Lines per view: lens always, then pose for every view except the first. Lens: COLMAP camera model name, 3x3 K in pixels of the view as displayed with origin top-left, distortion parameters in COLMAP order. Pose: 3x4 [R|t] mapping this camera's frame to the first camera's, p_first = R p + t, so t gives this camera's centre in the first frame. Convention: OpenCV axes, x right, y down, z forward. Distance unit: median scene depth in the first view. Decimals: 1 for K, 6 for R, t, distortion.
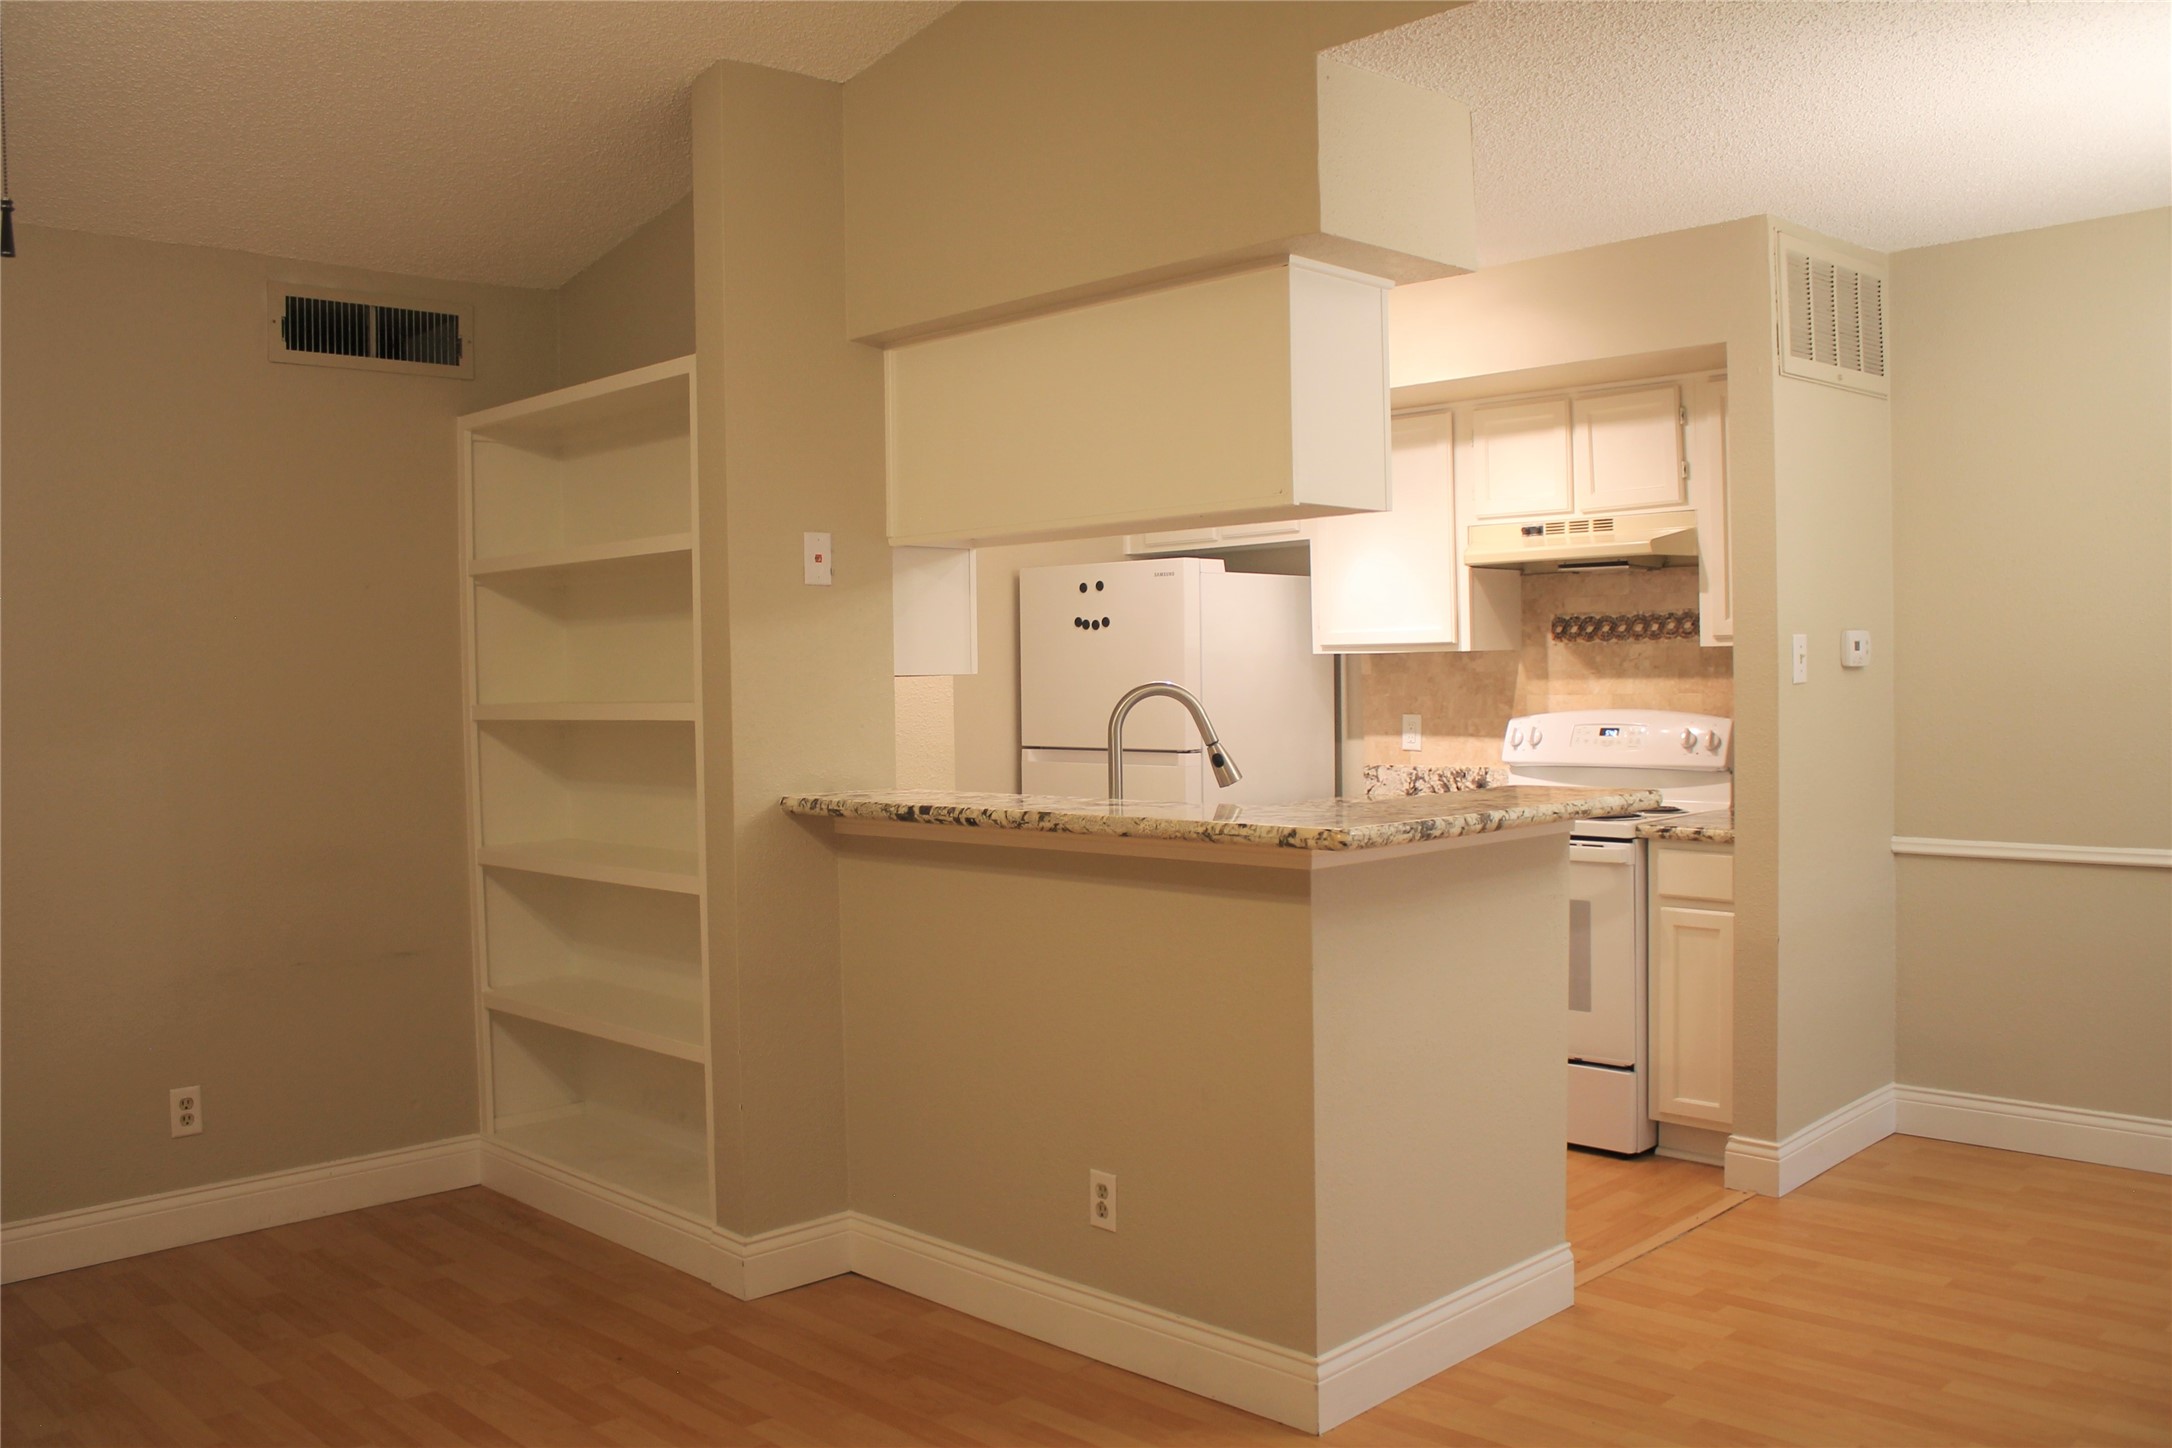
lens RADIAL K [[1839.0, 0, 1081.9], [0, 1839.0, 750.2], [0, 0, 1]] dist [-0.178572, 0.149040]
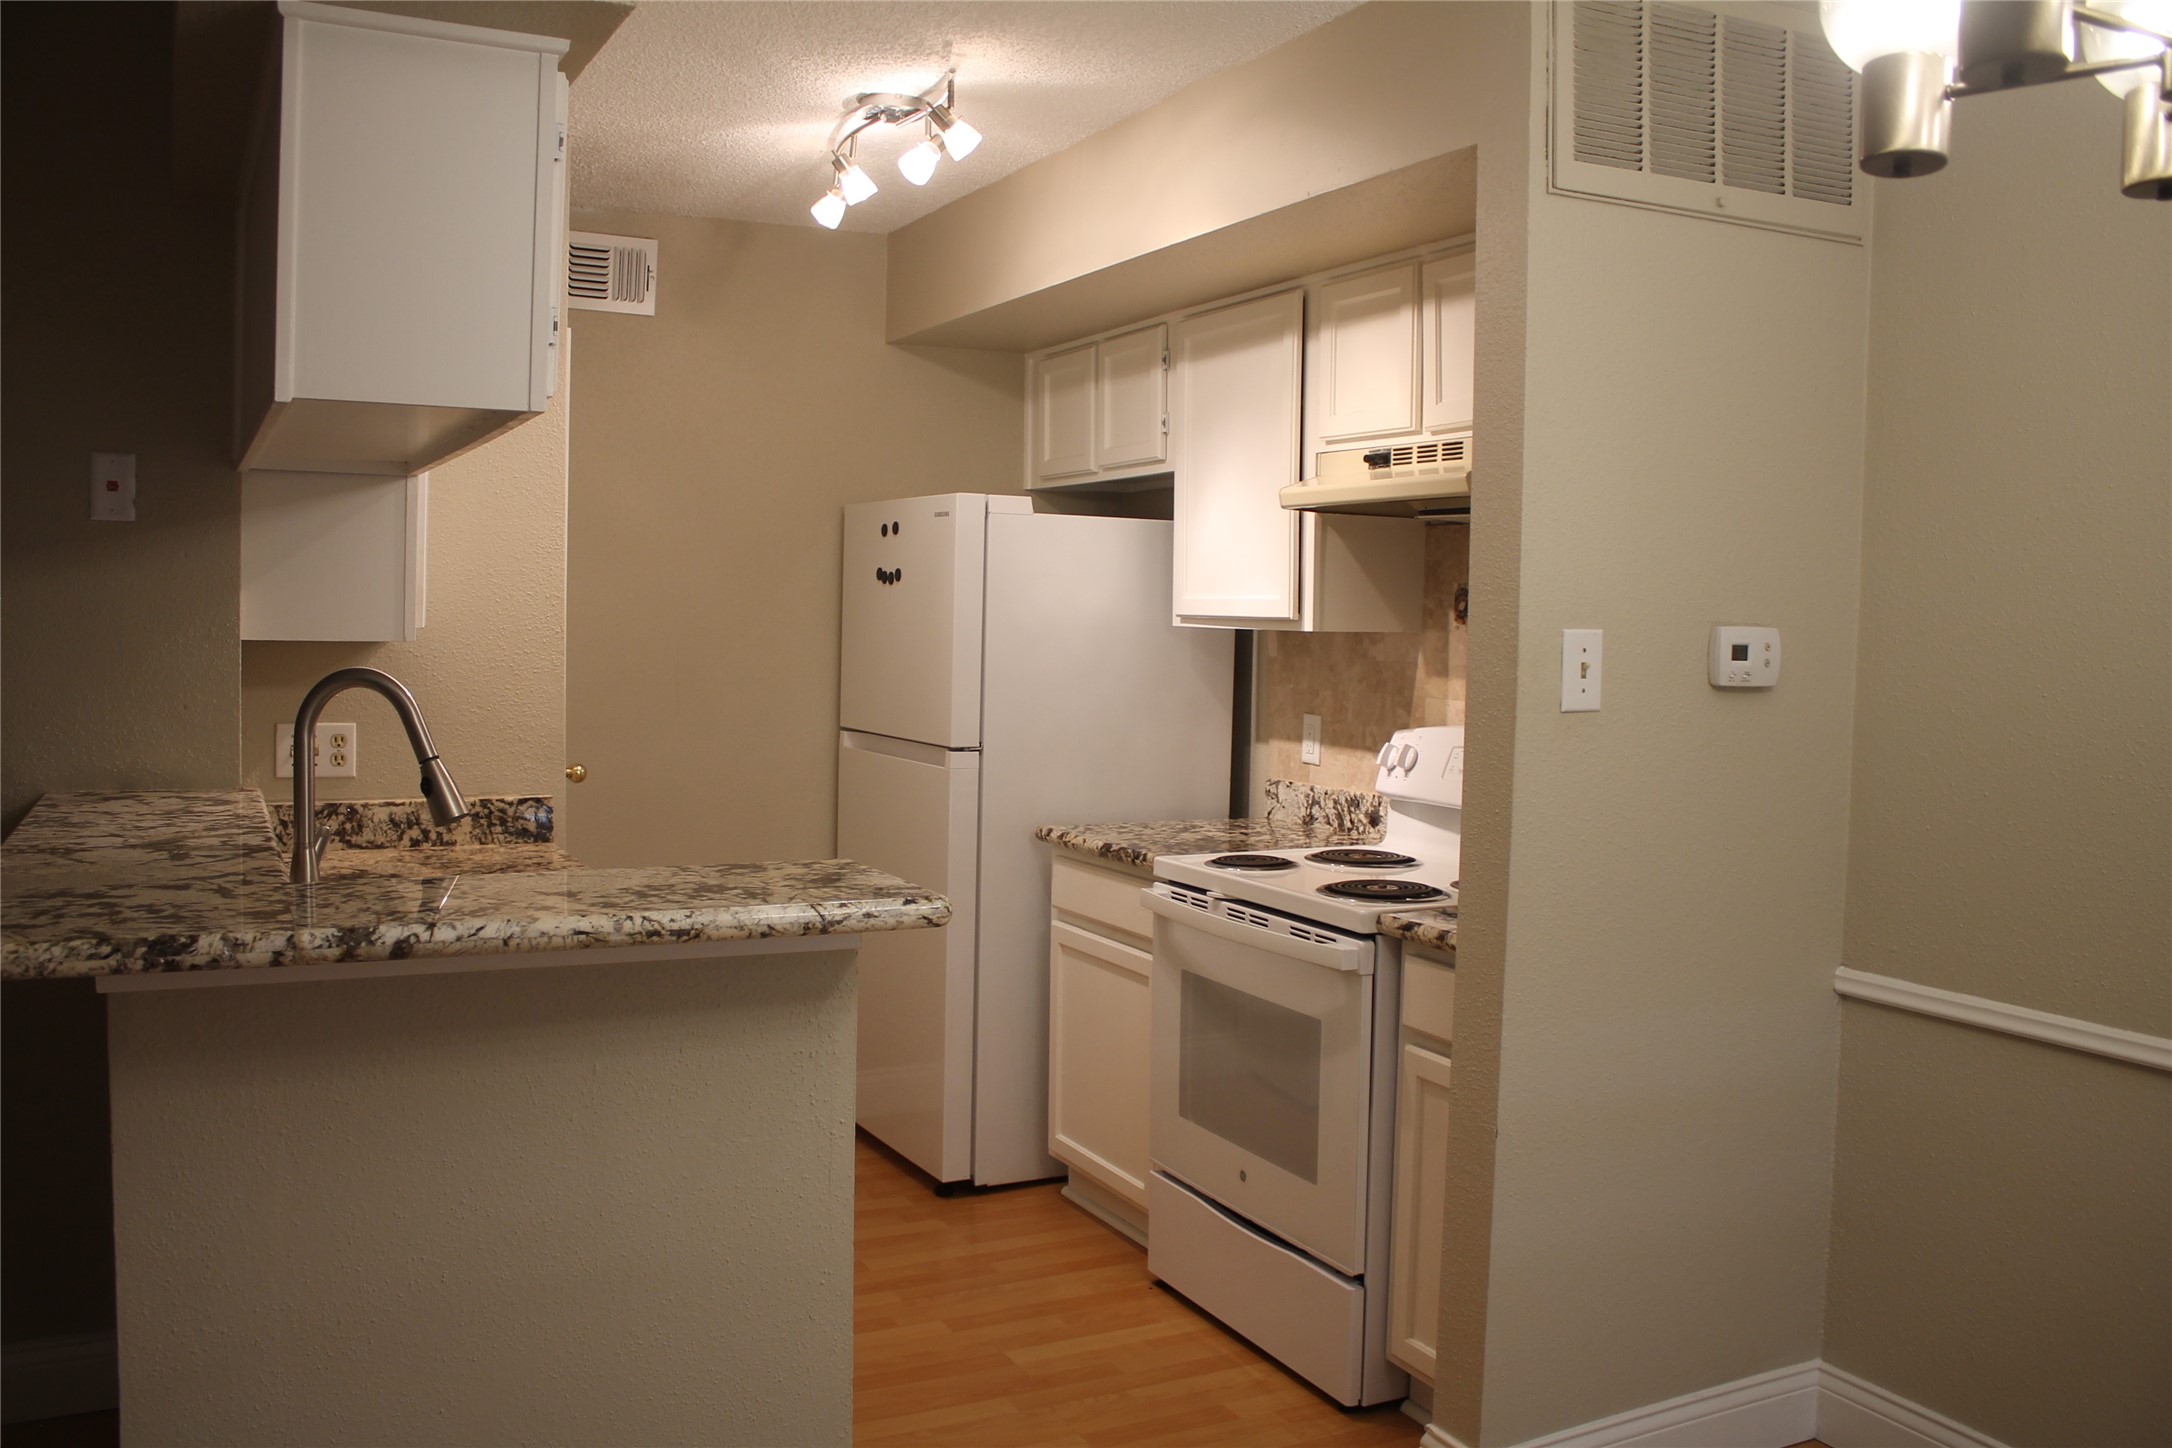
lens RADIAL K [[1839.0, 0, 1081.9], [0, 1839.0, 750.2], [0, 0, 1]] dist [-0.178572, 0.149040]
pose [[0.950497, 0.061598, -0.304568, 0.344252], [-0.052139, 0.997874, 0.039104, -0.031784], [0.306329, -0.021288, 0.951688, 0.300688]]
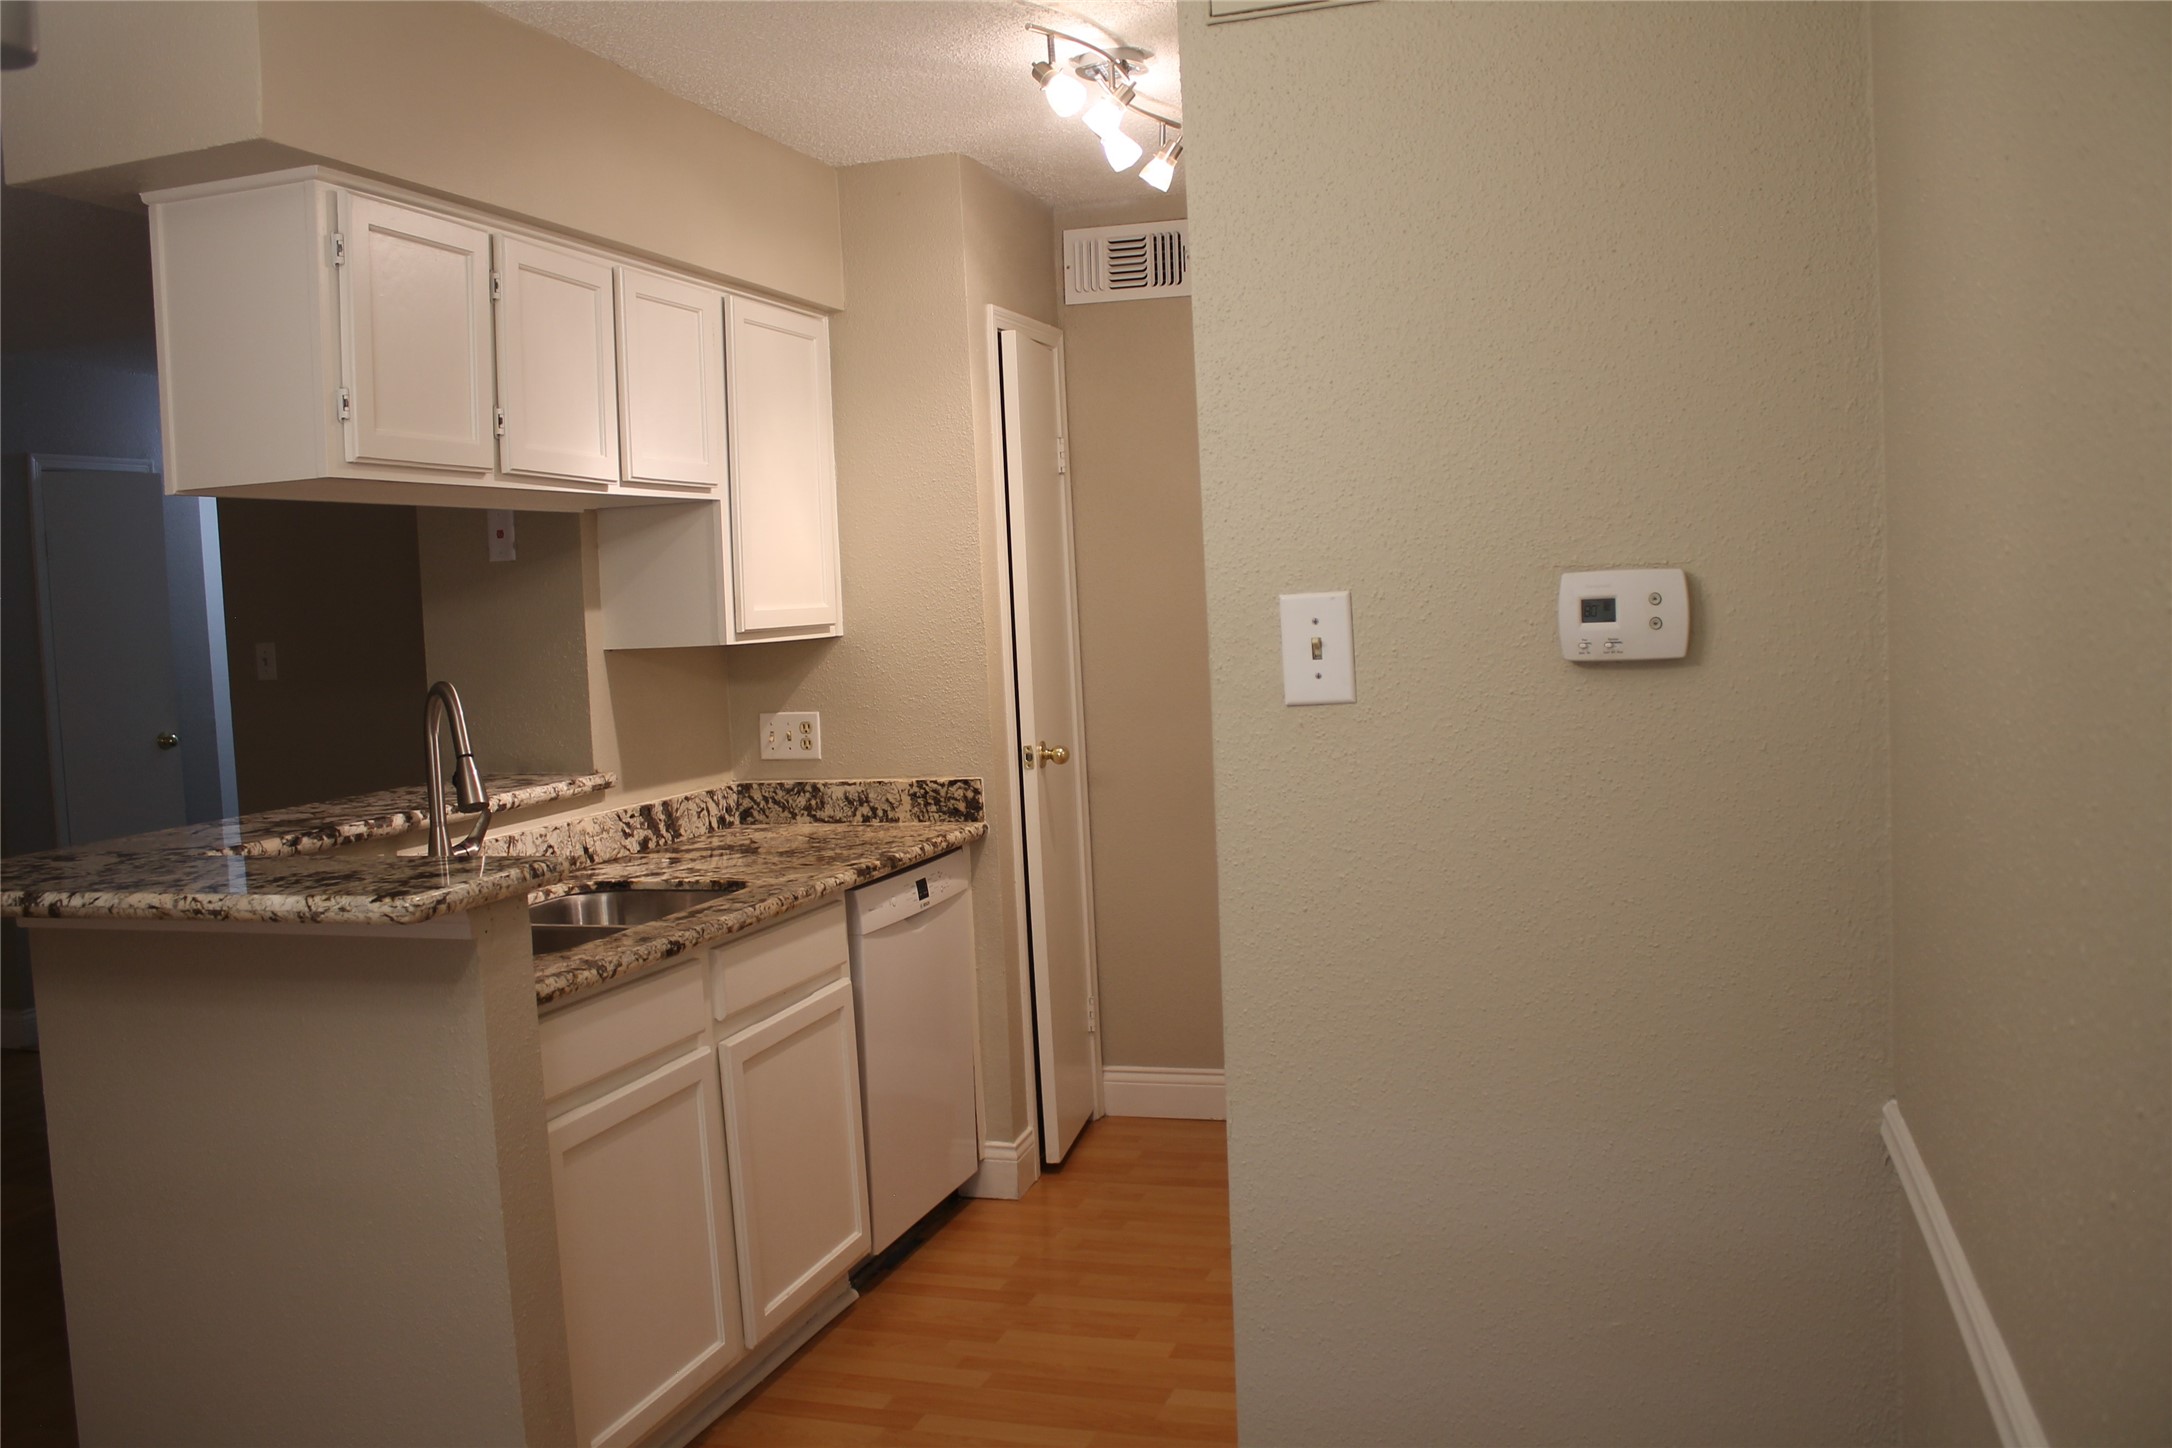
lens RADIAL K [[1839.0, 0, 1081.9], [0, 1839.0, 750.2], [0, 0, 1]] dist [-0.178572, 0.149040]
pose [[0.460329, 0.076161, -0.884475, 0.622417], [0.001419, 0.996249, 0.086525, -0.052493], [0.887747, -0.041085, 0.458495, 0.598352]]
